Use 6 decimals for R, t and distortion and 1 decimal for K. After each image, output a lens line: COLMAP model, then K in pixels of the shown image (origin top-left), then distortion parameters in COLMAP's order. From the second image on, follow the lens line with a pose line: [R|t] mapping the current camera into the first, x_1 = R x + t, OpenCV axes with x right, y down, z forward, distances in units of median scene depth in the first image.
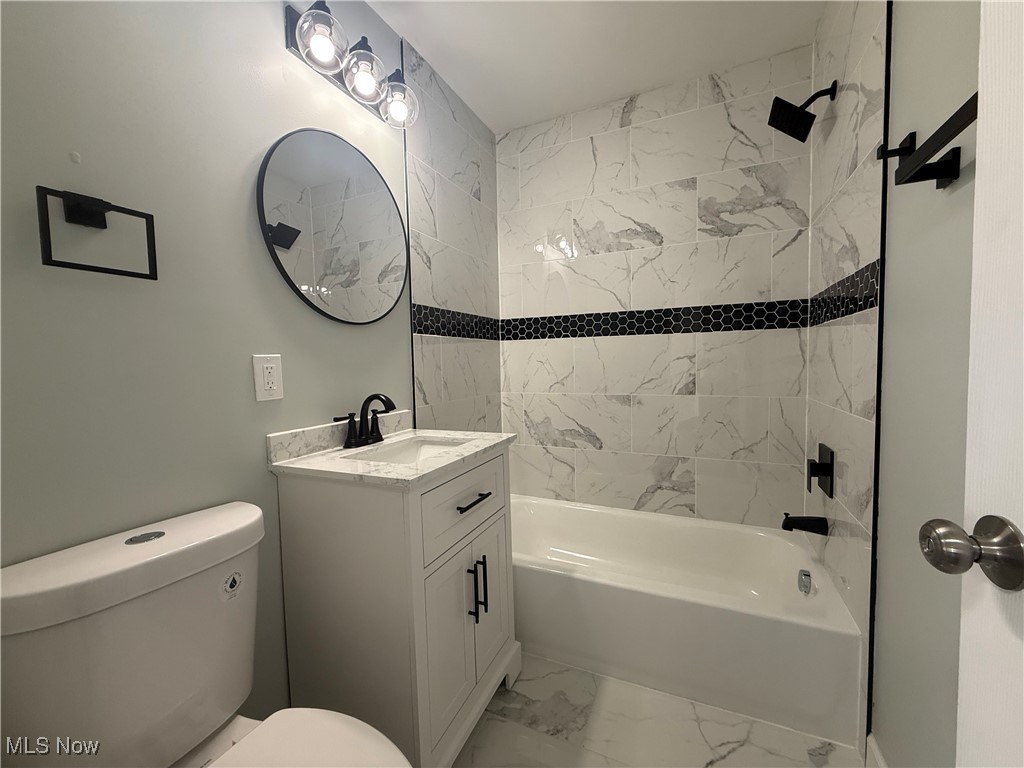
lens RADIAL K [[405.5, 0, 513.5], [0, 405.5, 384.5], [0, 0, 1]] dist [-0.000423, 0.000436]
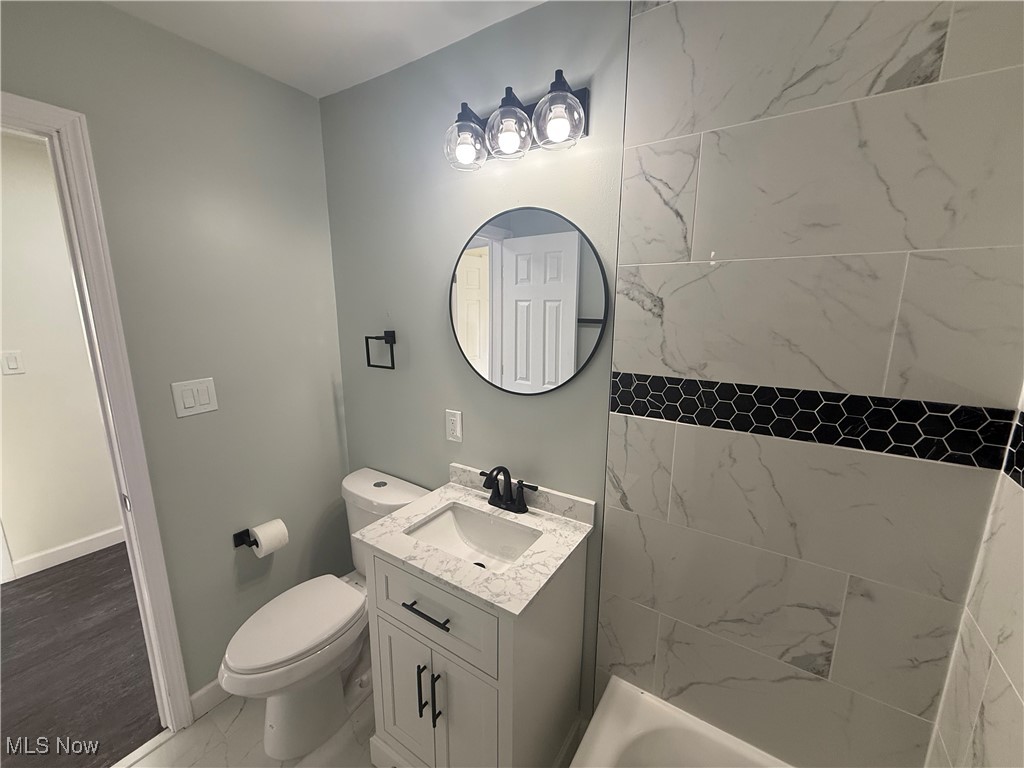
lens RADIAL K [[405.5, 0, 513.0], [0, 405.5, 384.4], [0, 0, 1]] dist [-0.000423, 0.000436]
pose [[-0.157245, 0.211936, -0.964550, 0.466973], [-0.055249, 0.973283, 0.222862, -0.318557], [0.986013, 0.088334, -0.141335, 0.896567]]
